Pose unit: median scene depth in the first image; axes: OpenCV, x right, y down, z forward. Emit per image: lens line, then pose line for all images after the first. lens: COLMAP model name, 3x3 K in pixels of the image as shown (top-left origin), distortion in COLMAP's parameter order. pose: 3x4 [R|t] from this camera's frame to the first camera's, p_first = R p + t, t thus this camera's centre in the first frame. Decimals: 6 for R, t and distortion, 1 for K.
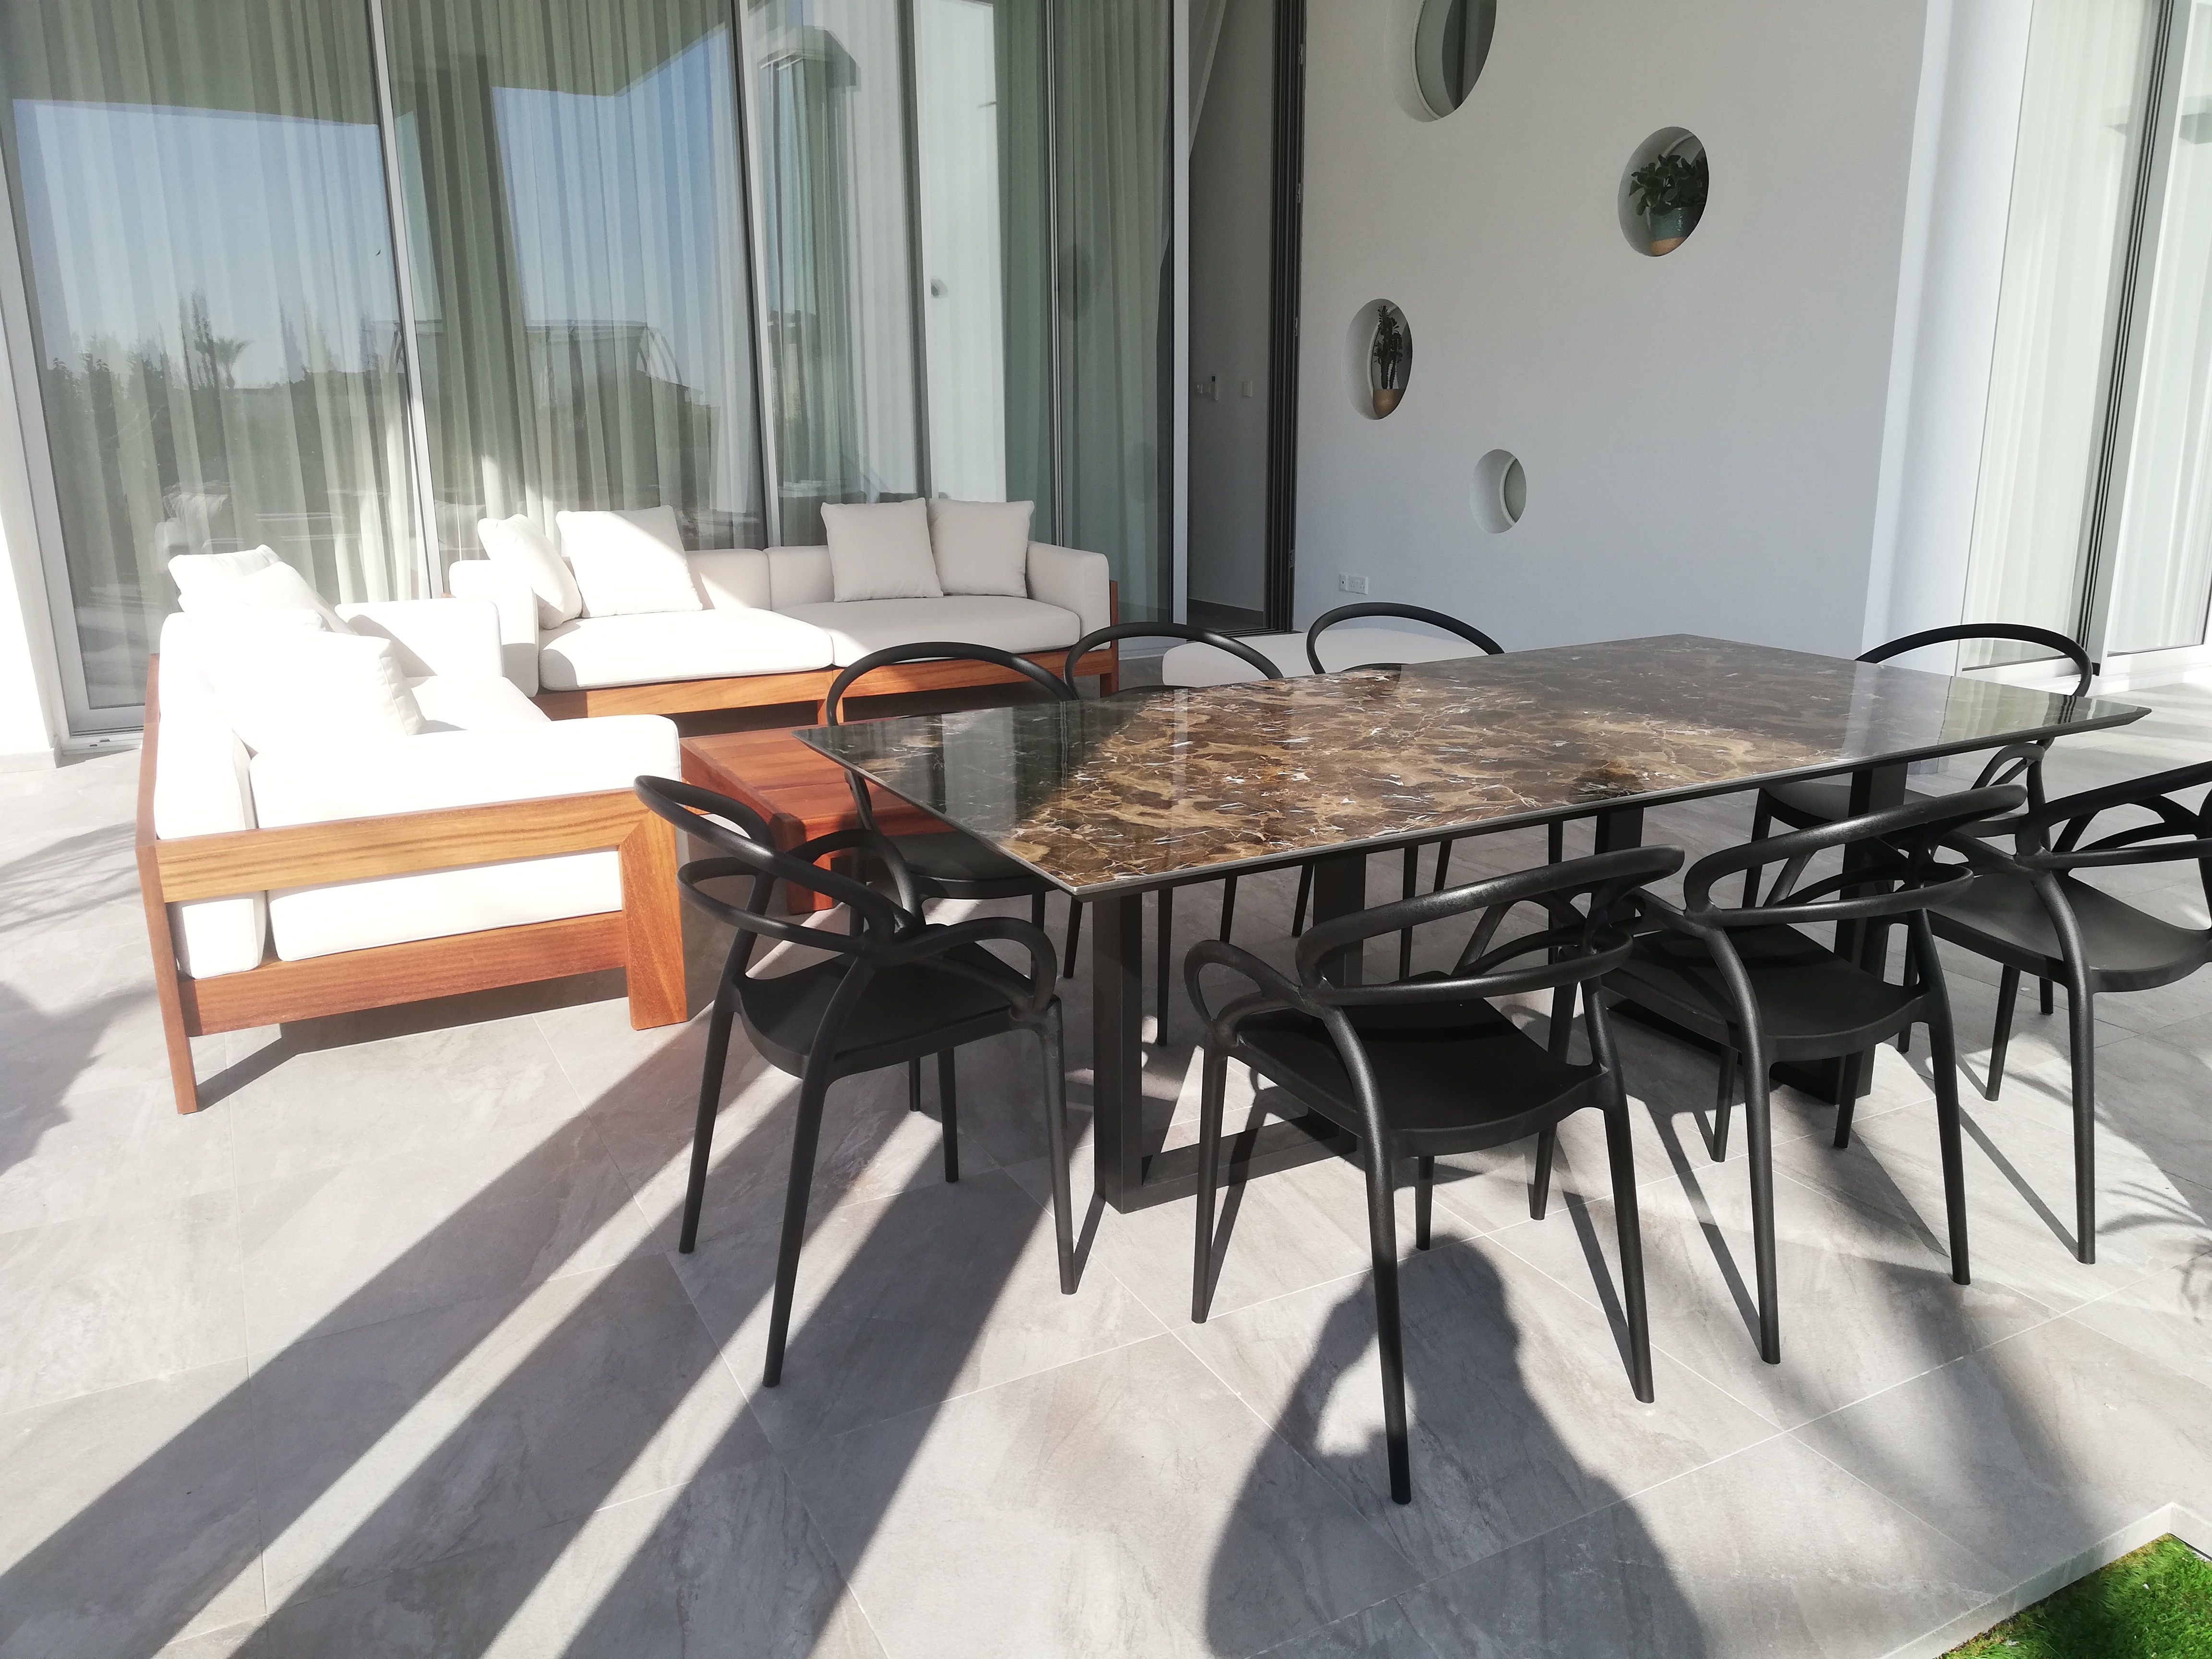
lens RADIAL K [[1731.2, 0, 1120.9], [0, 1731.2, 832.1], [0, 0, 1]] dist [0.048130, -0.072722]
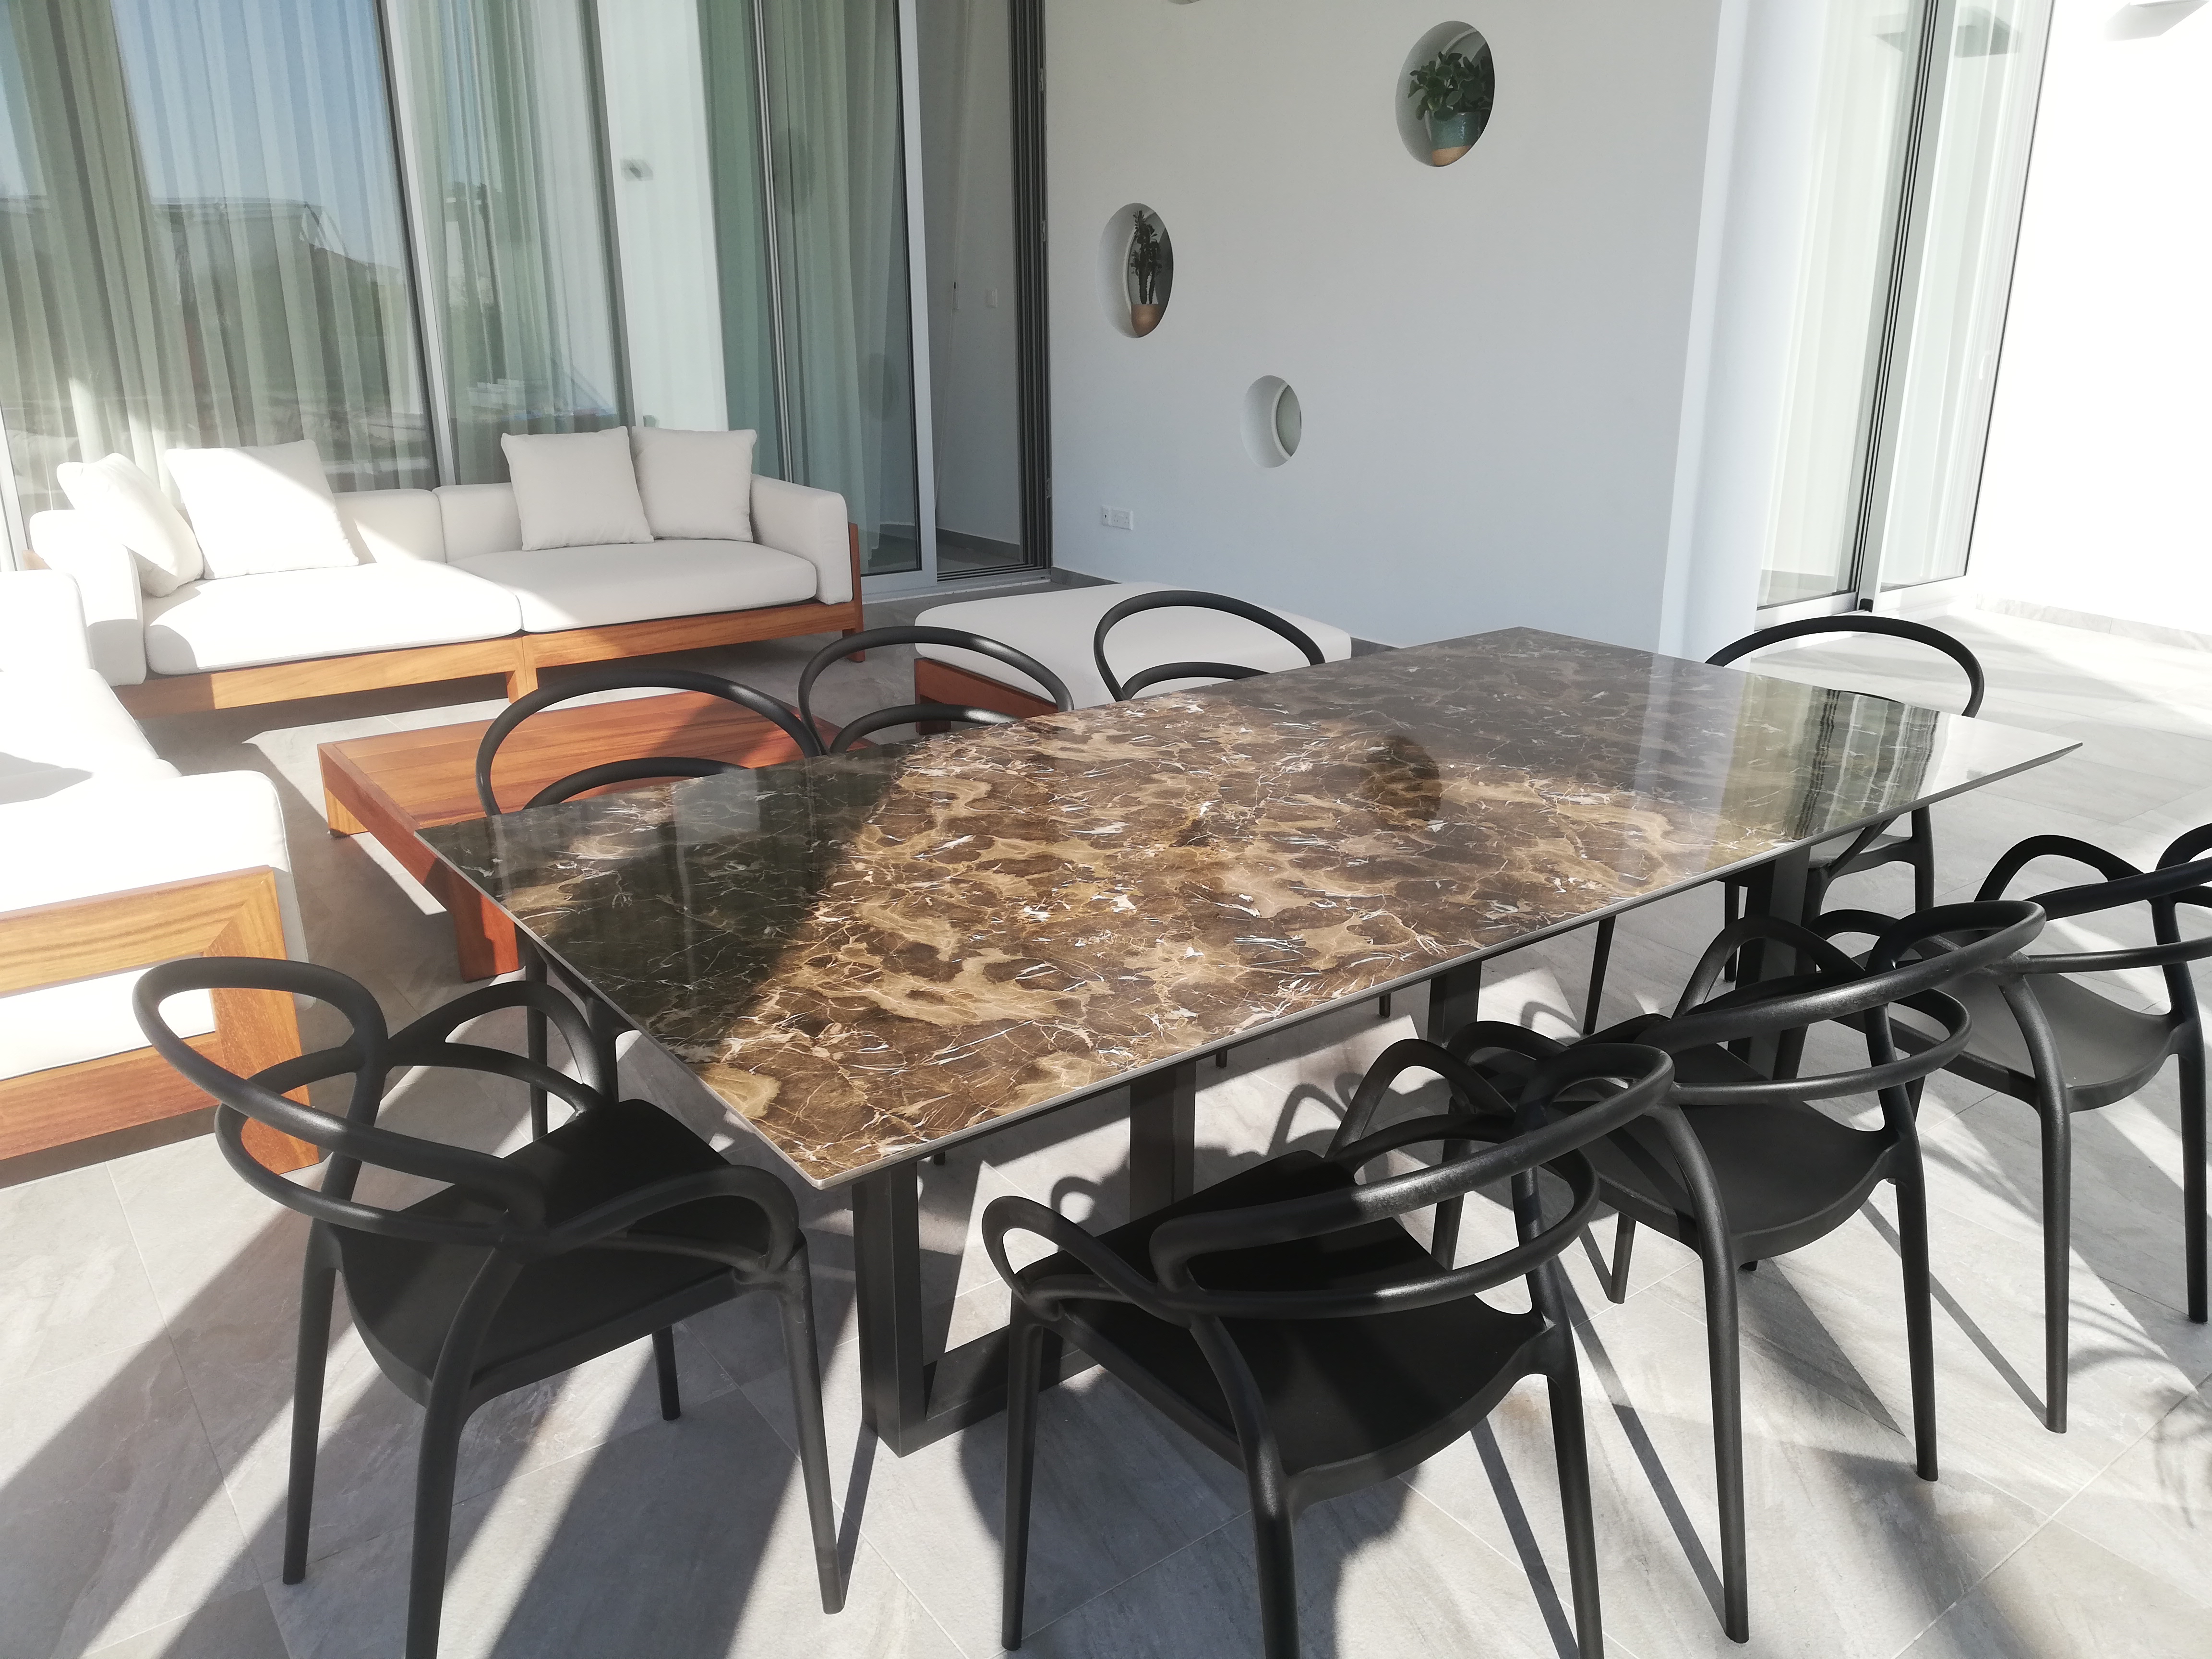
lens RADIAL K [[1731.2, 0, 1150.0], [0, 1731.2, 843.7], [0, 0, 1]] dist [0.048130, -0.072722]
pose [[0.986659, -0.038837, 0.158103, -0.001472], [0.028434, 0.997312, 0.067534, -0.096075], [-0.160300, -0.062138, 0.985111, 0.233068]]
